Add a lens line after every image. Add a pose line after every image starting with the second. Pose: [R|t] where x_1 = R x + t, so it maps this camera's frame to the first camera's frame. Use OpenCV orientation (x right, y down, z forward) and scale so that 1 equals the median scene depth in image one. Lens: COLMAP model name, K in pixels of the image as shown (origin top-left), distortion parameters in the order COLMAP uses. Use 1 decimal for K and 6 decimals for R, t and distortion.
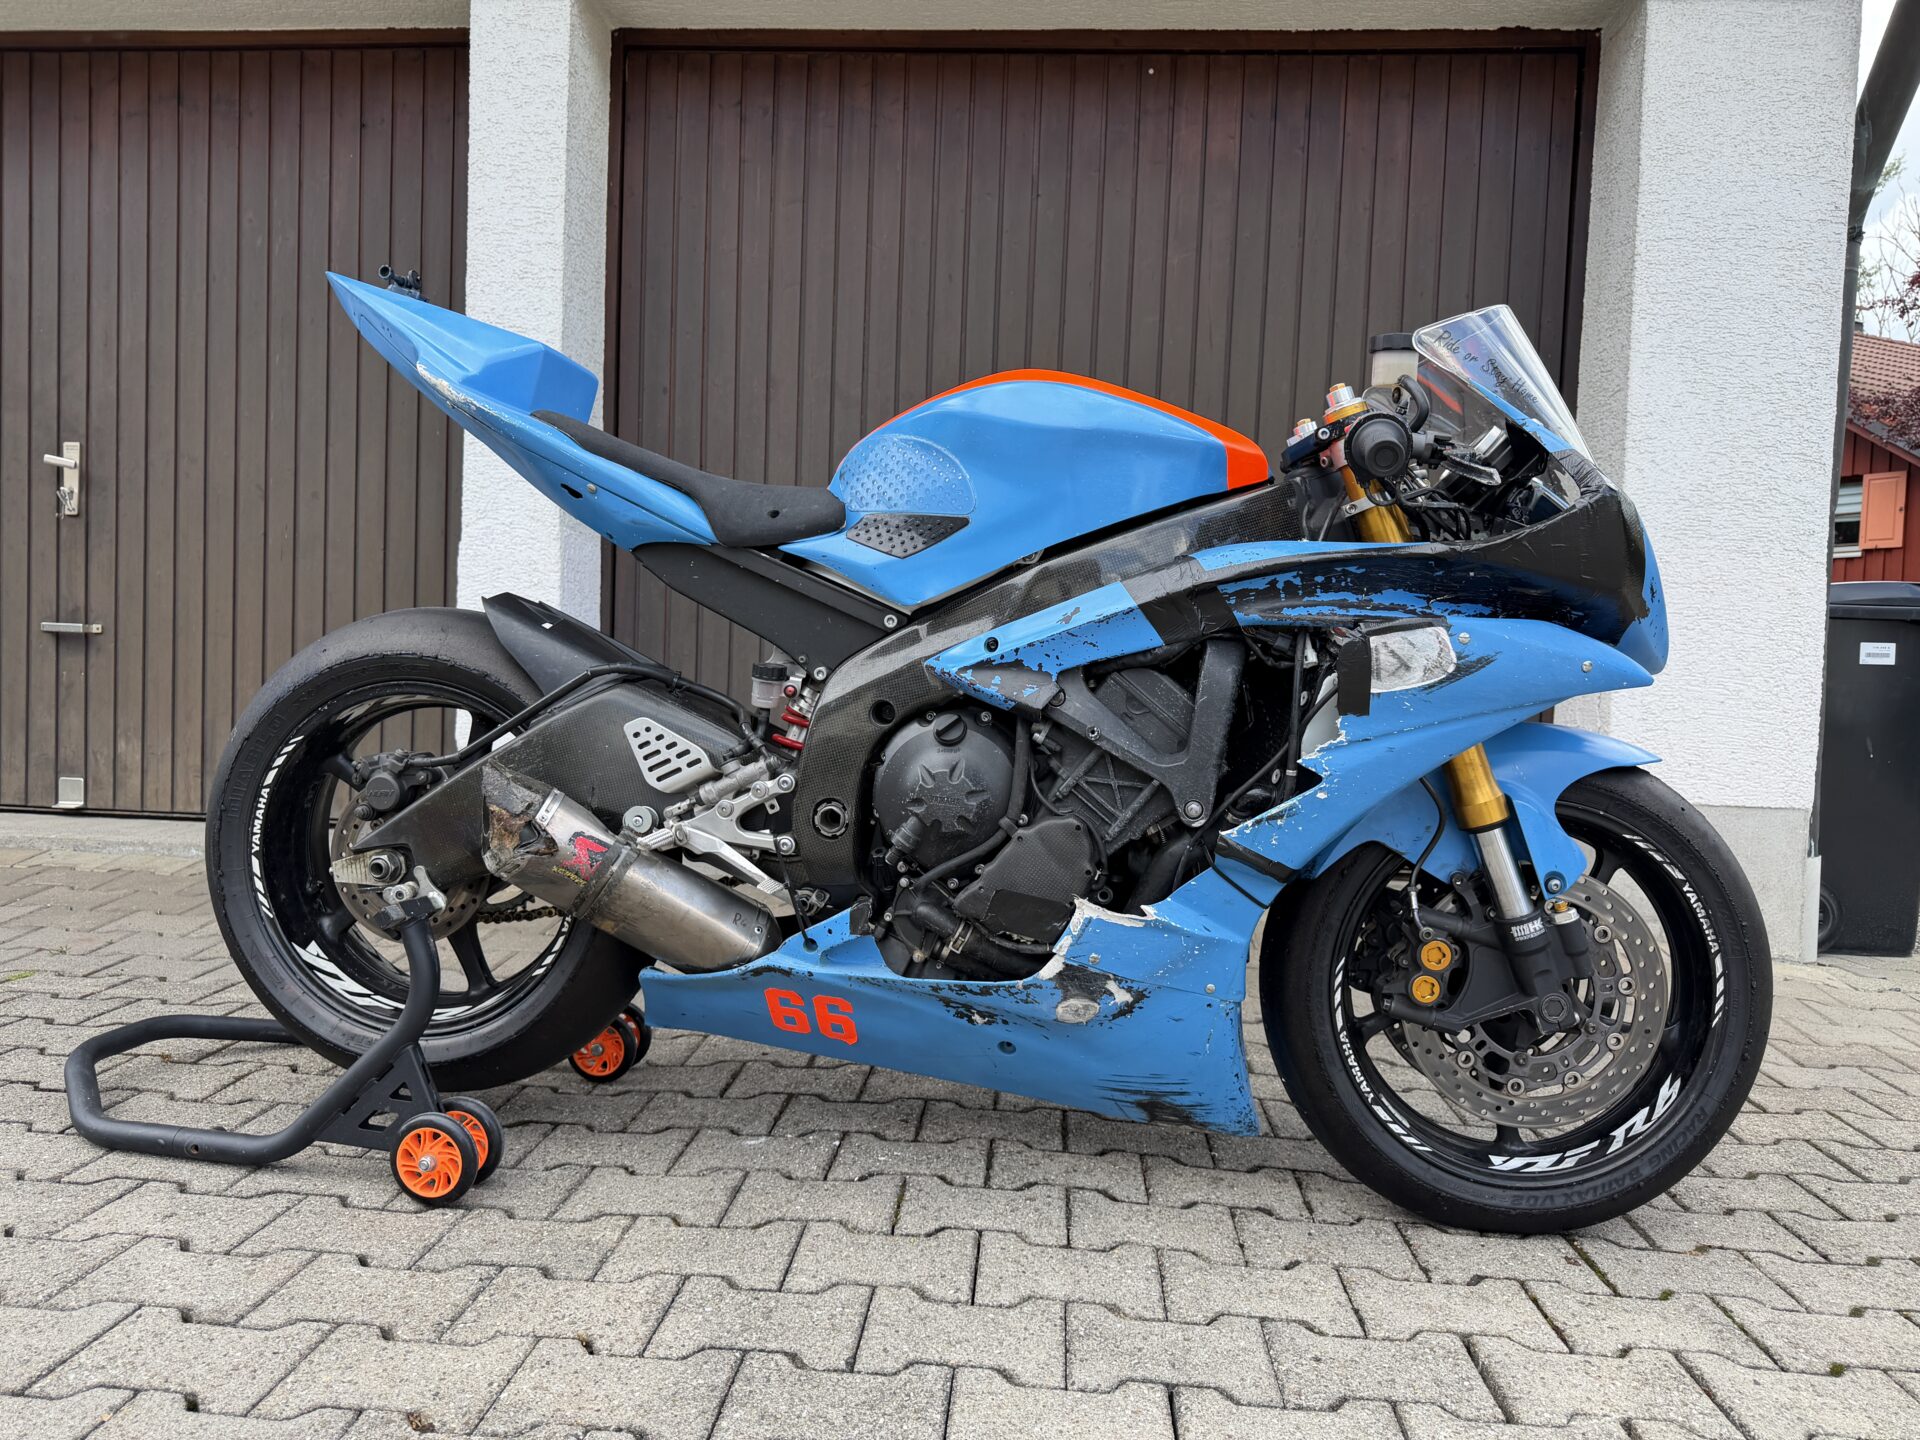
lens RADIAL K [[1372.4, 0, 958.2], [0, 1372.4, 717.9], [0, 0, 1]] dist [0.015545, -0.023248]
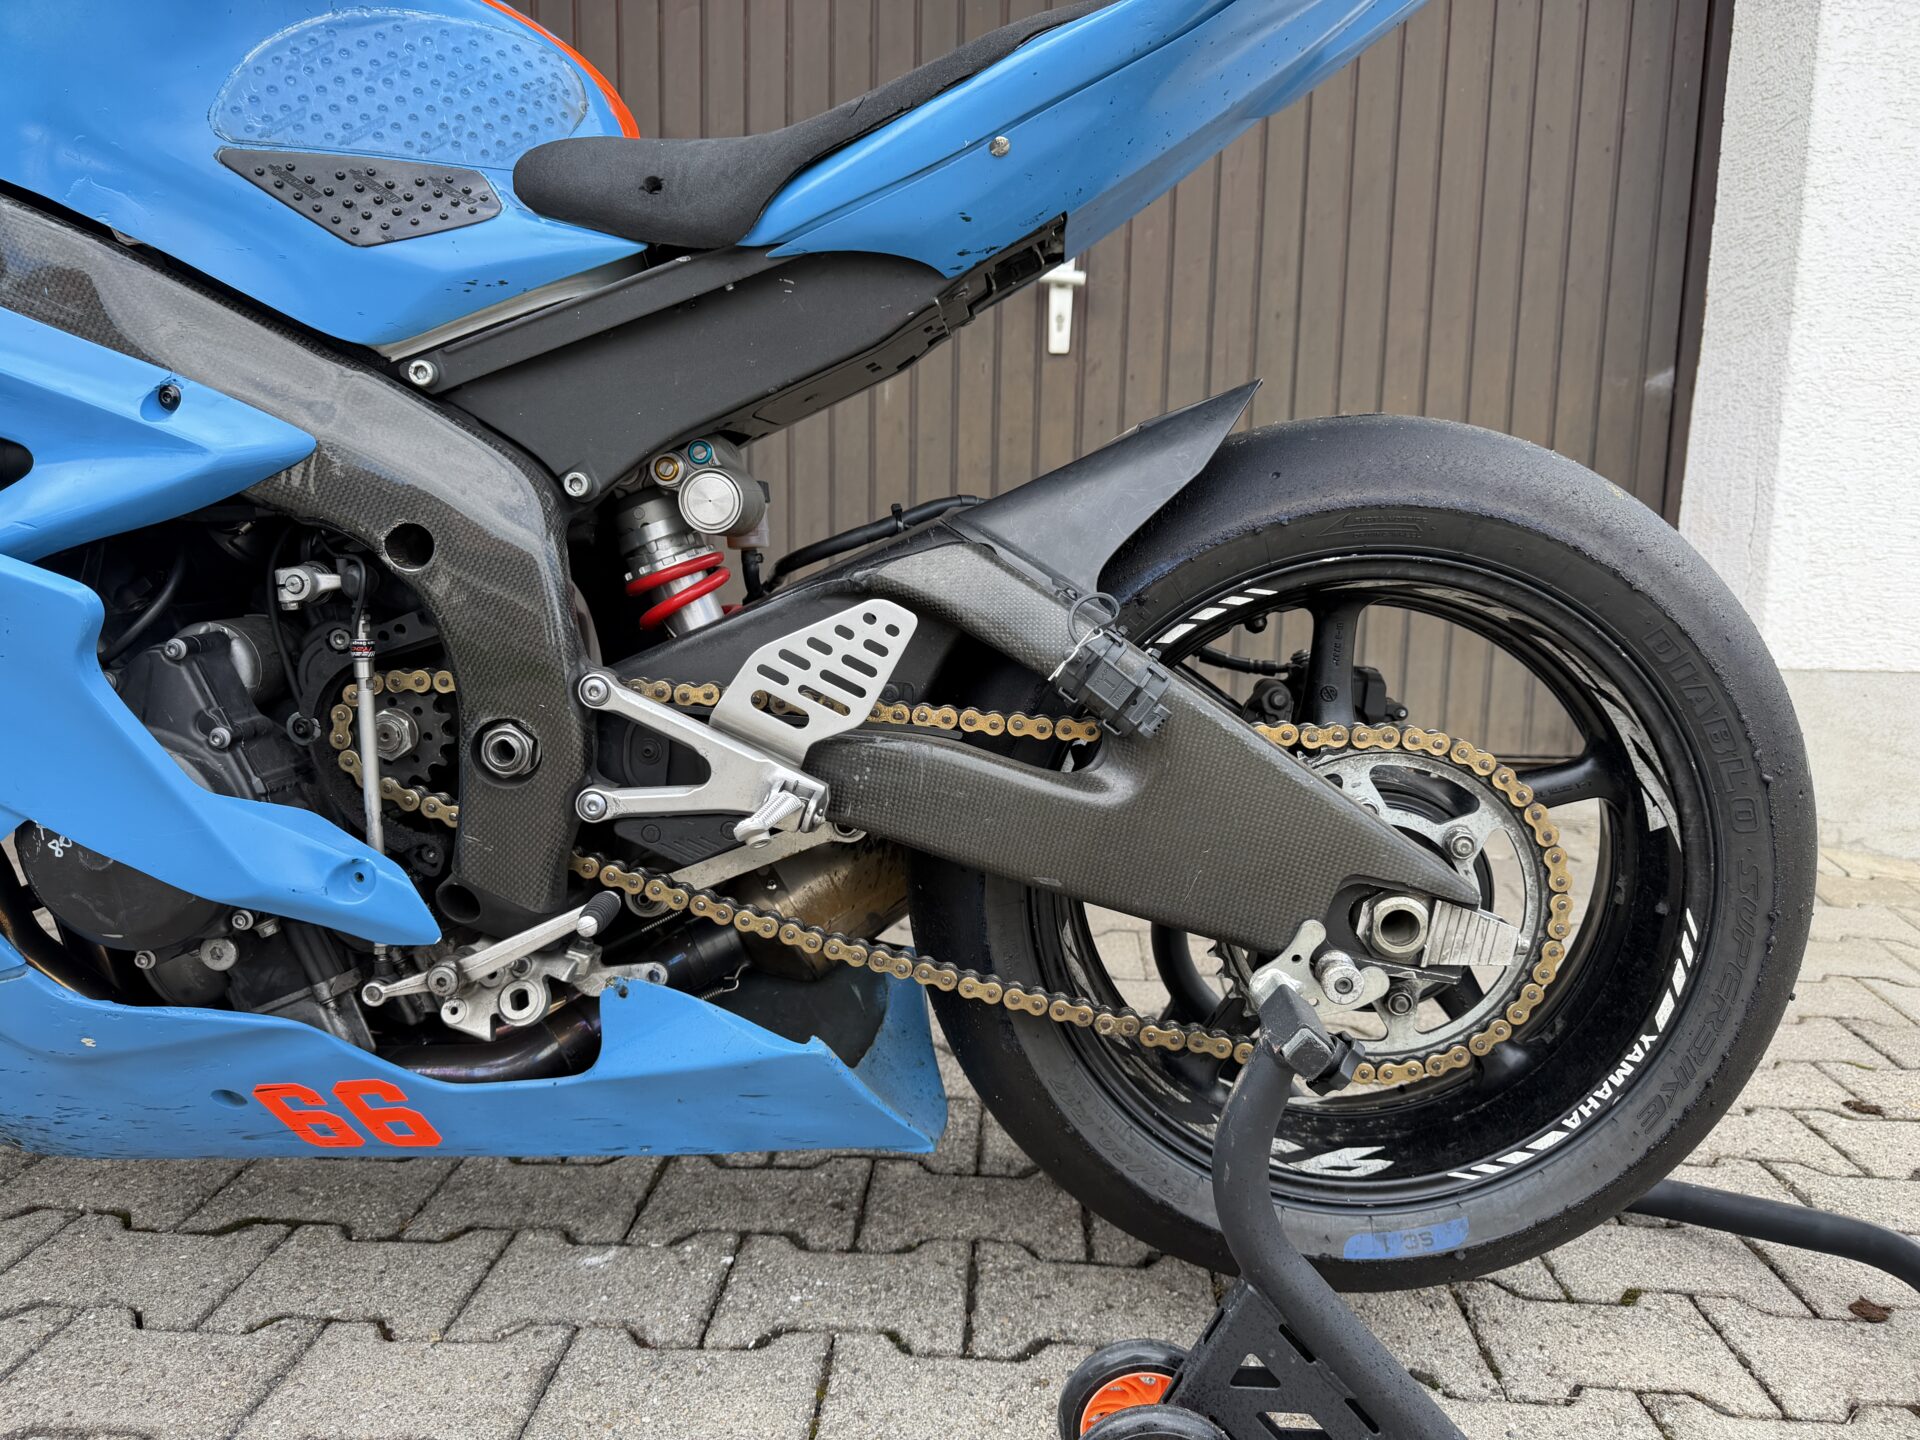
lens RADIAL K [[1372.4, 0, 959.9], [0, 1372.4, 727.1], [0, 0, 1]] dist [0.015545, -0.023248]
pose [[0.999628, -0.021666, 0.016578, 0.007524], [0.019761, 0.994004, 0.107544, 0.000985], [-0.018809, -0.107177, 0.994062, 0.236161]]
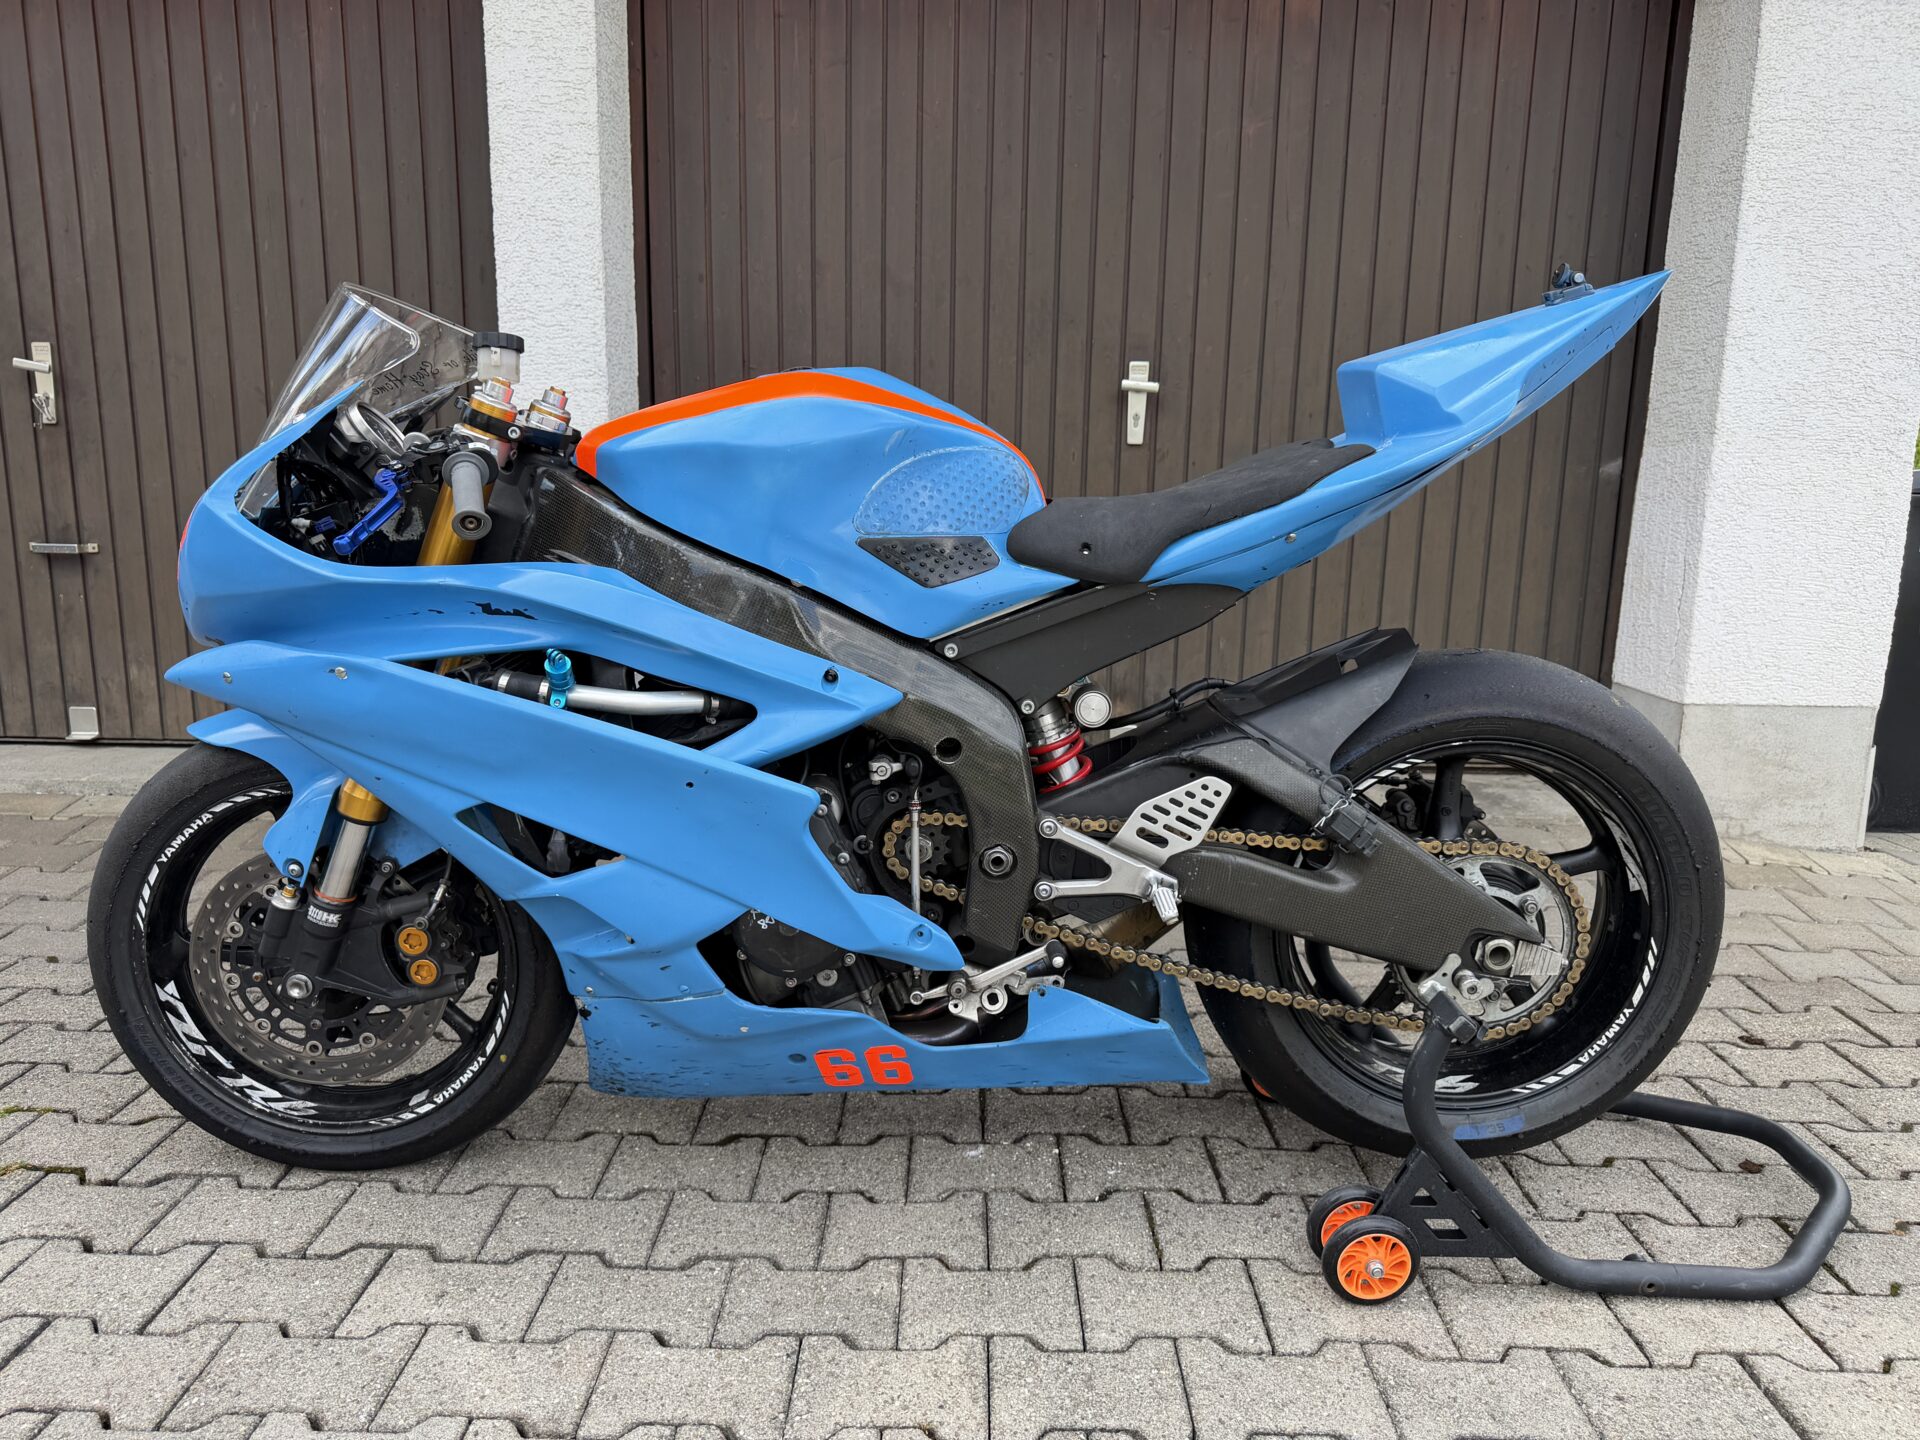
lens RADIAL K [[1372.4, 0, 952.7], [0, 1372.4, 725.6], [0, 0, 1]] dist [0.015545, -0.023248]
pose [[0.997703, -0.032178, 0.059603, -0.128148], [0.022611, 0.987696, 0.154744, -0.093720], [-0.063849, -0.153041, 0.986155, 0.033547]]
